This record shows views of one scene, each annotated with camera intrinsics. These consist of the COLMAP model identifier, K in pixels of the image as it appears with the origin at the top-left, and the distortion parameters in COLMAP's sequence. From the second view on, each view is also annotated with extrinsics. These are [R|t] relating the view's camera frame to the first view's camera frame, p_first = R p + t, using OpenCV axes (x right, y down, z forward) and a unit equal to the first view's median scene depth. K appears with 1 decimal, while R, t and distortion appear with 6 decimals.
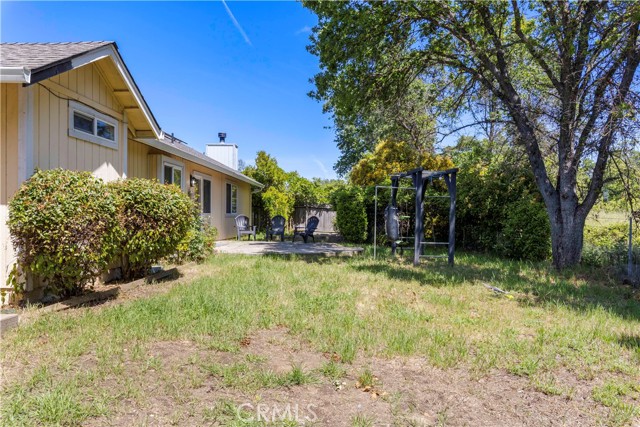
lens RADIAL K [[479.1, 0, 320.0], [0, 479.1, 213.5], [0, 0, 1]] dist [0.031062, 0.001110]
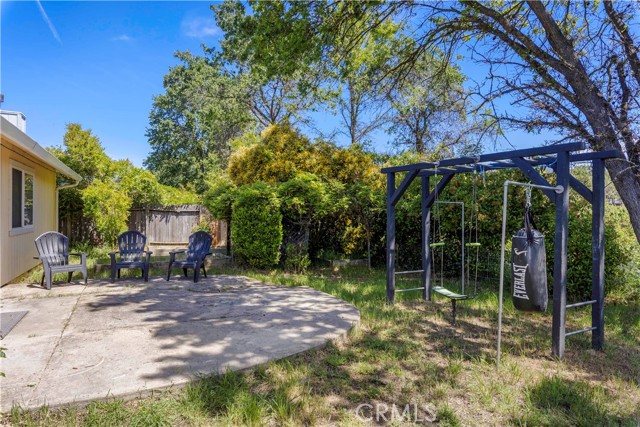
lens RADIAL K [[391.4, 0, 326.7], [0, 391.4, 211.8], [0, 0, 1]] dist [-0.001959, -0.002735]
pose [[0.872624, -0.002506, 0.488386, -0.106160], [-0.000690, 0.999980, 0.006364, -0.019966], [-0.488392, -0.005890, 0.872604, 0.480851]]
